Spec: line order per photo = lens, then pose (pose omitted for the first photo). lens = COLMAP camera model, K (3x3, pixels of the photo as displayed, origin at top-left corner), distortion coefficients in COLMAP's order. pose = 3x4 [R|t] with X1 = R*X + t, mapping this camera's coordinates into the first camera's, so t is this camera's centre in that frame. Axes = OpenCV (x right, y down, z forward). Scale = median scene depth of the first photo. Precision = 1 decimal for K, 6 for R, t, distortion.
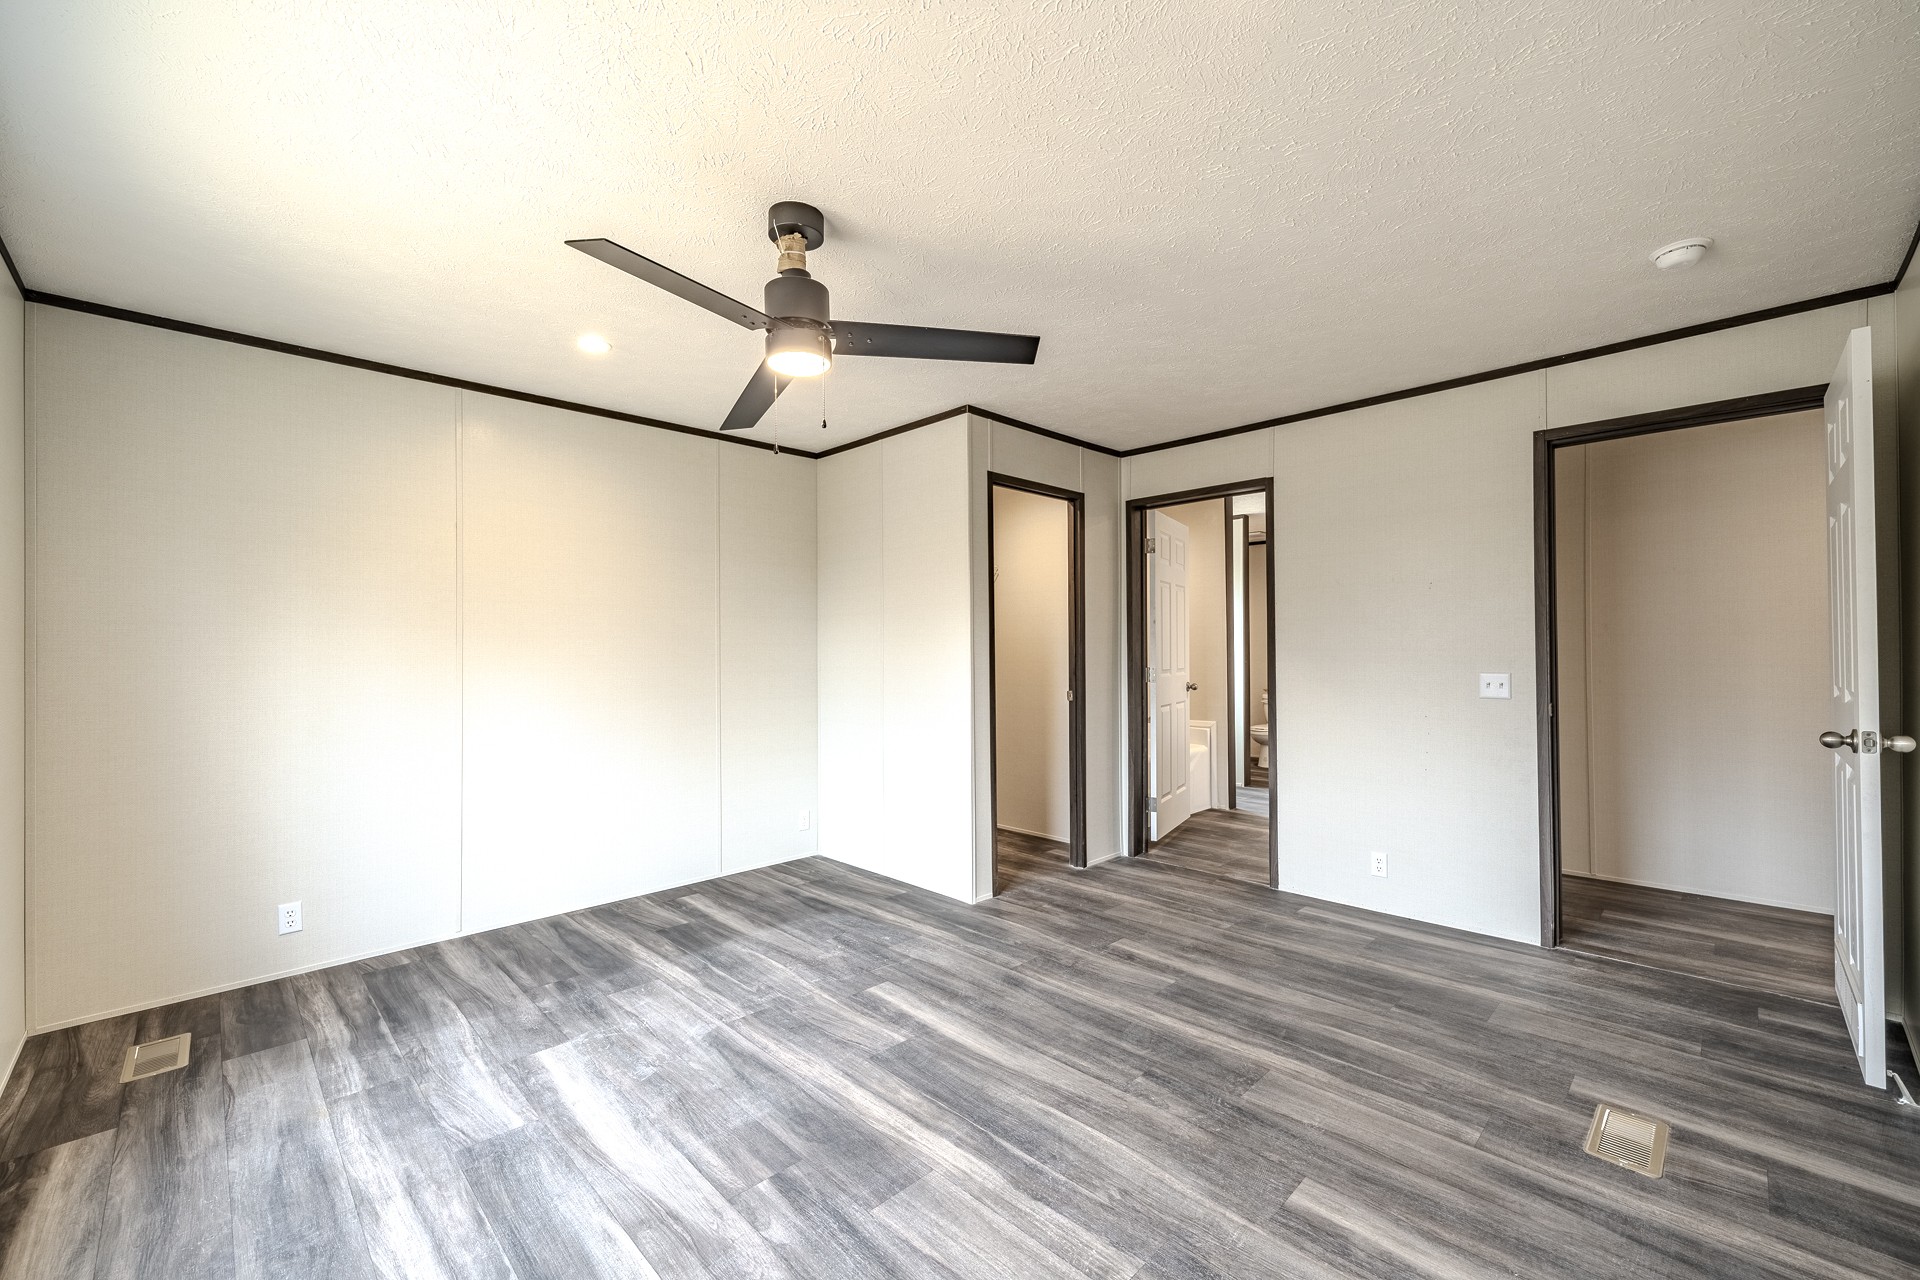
lens RADIAL K [[764.1, 0, 952.3], [0, 764.1, 653.0], [0, 0, 1]] dist [-0.000558, -0.000459]
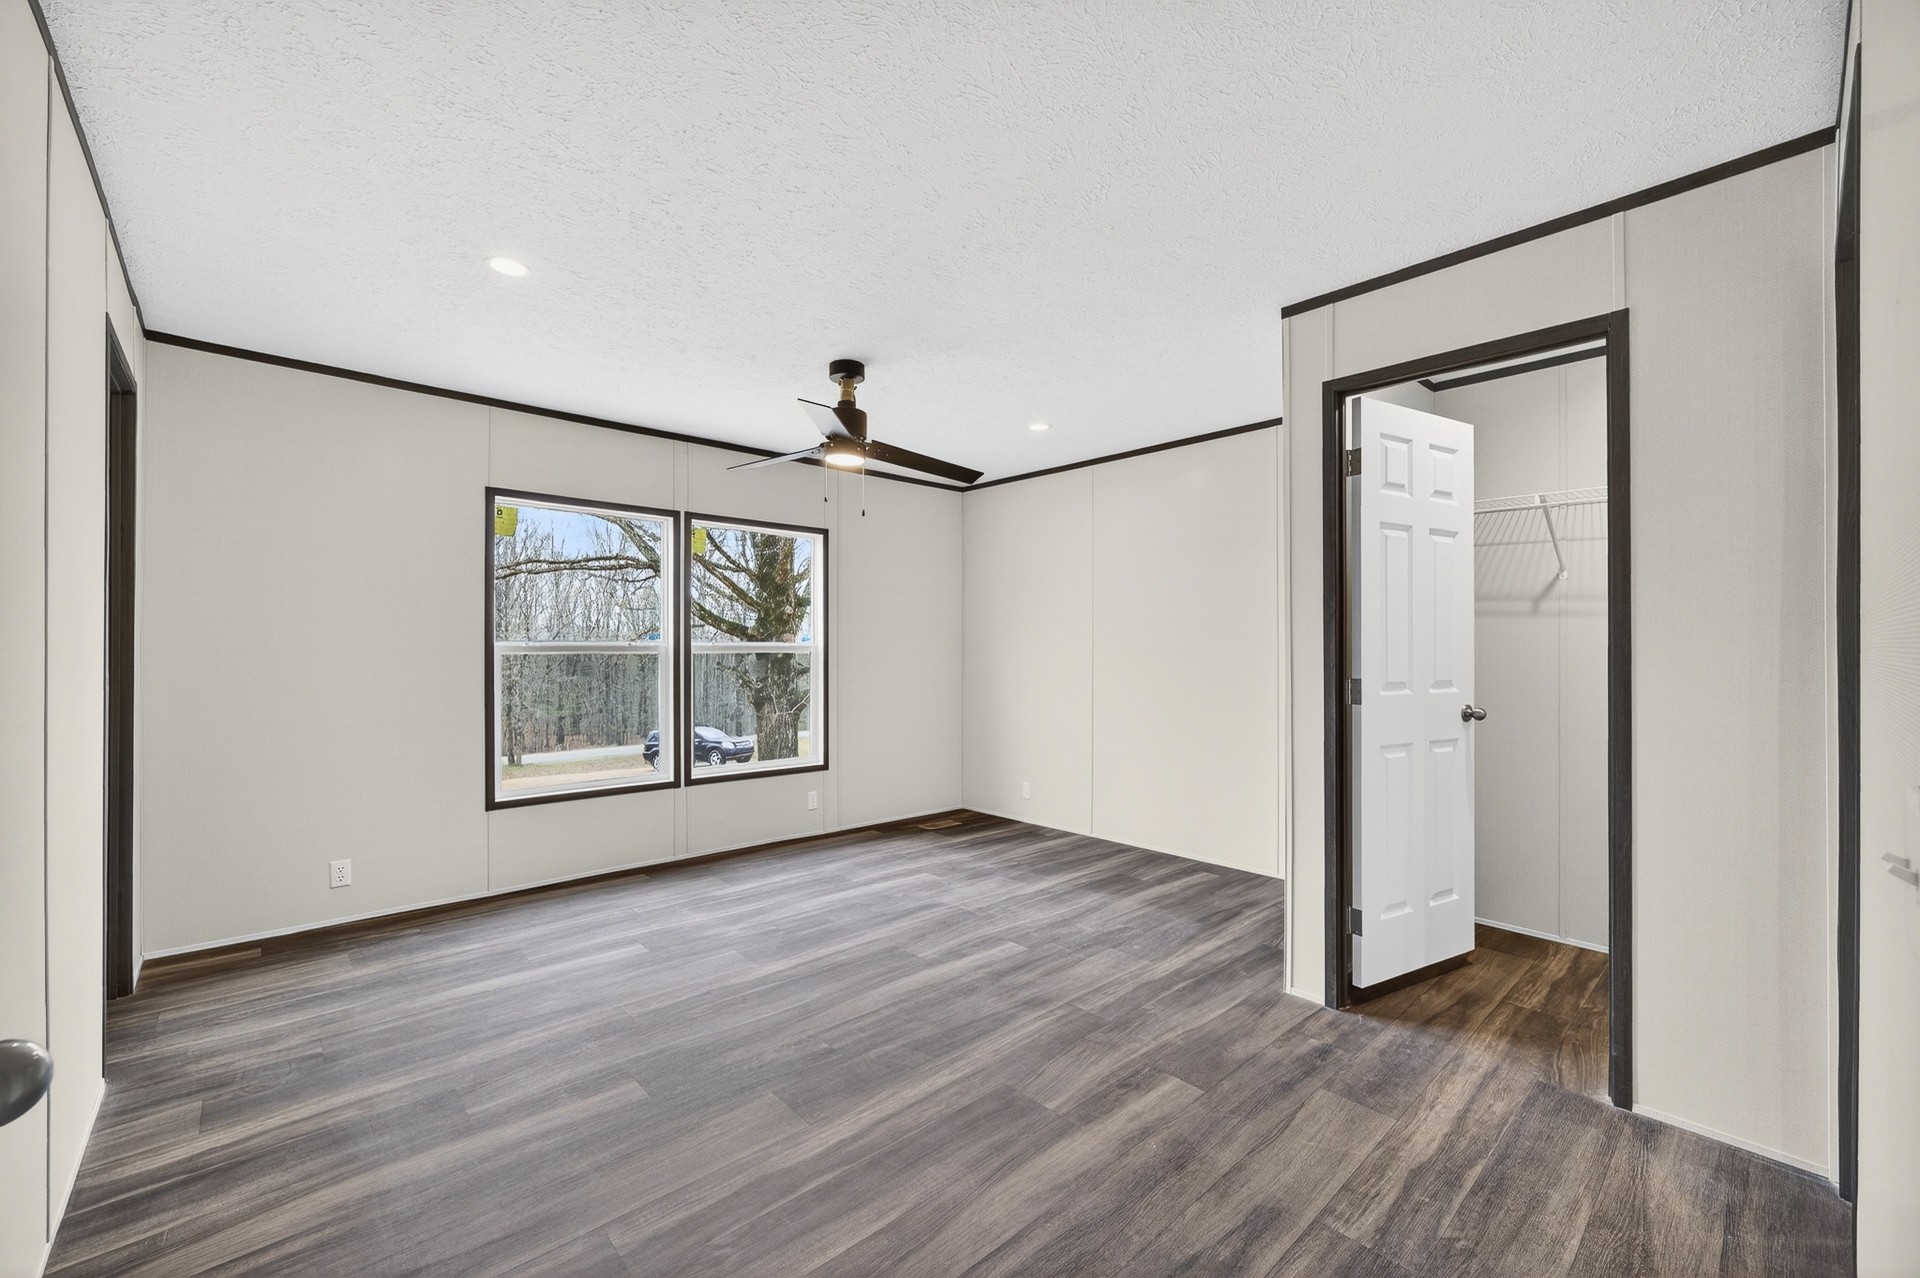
lens RADIAL K [[772.7, 0, 961.6], [0, 772.7, 642.1], [0, 0, 1]] dist [-0.000833, 0.000475]
pose [[-0.032055, -0.000099, -0.999486, 0.934296], [-0.002760, 0.999996, -0.000010, -0.003791], [0.999482, 0.002759, -0.032055, 0.867133]]
